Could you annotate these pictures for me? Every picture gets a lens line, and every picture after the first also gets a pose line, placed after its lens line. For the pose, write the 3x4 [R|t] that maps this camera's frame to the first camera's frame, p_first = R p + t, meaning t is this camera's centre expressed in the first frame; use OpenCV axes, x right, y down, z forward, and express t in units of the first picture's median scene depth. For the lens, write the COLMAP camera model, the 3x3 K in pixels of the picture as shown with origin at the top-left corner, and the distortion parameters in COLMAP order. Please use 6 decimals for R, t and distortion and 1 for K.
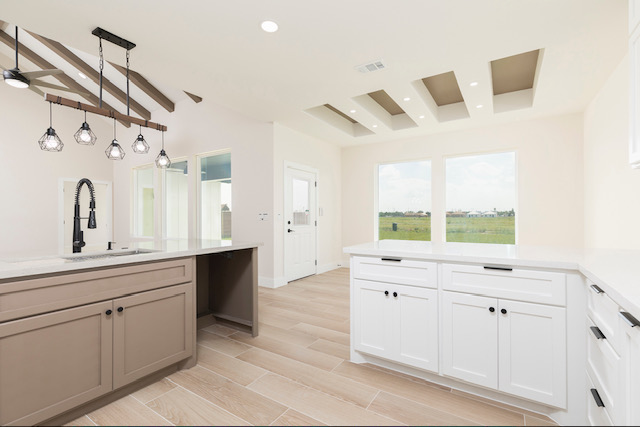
lens RADIAL K [[283.1, 0, 323.2], [0, 283.1, 216.3], [0, 0, 1]] dist [0.018985, 0.000150]
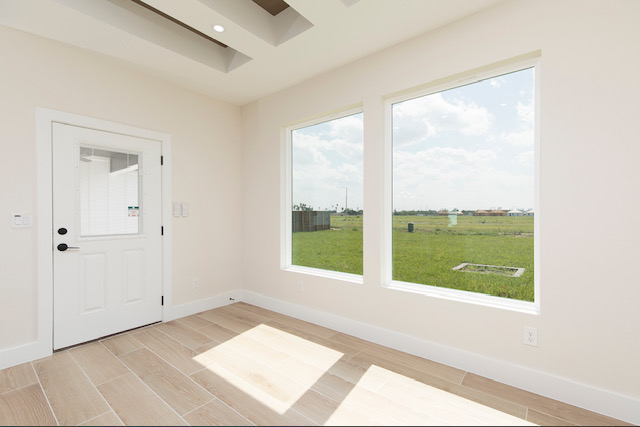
lens RADIAL K [[283.1, 0, 322.7], [0, 283.1, 212.8], [0, 0, 1]] dist [0.018985, 0.000150]
pose [[0.994120, 0.001568, -0.108272, 0.340828], [-0.002235, 0.999979, -0.006039, -0.007496], [0.108260, 0.006245, 0.994103, 0.460969]]
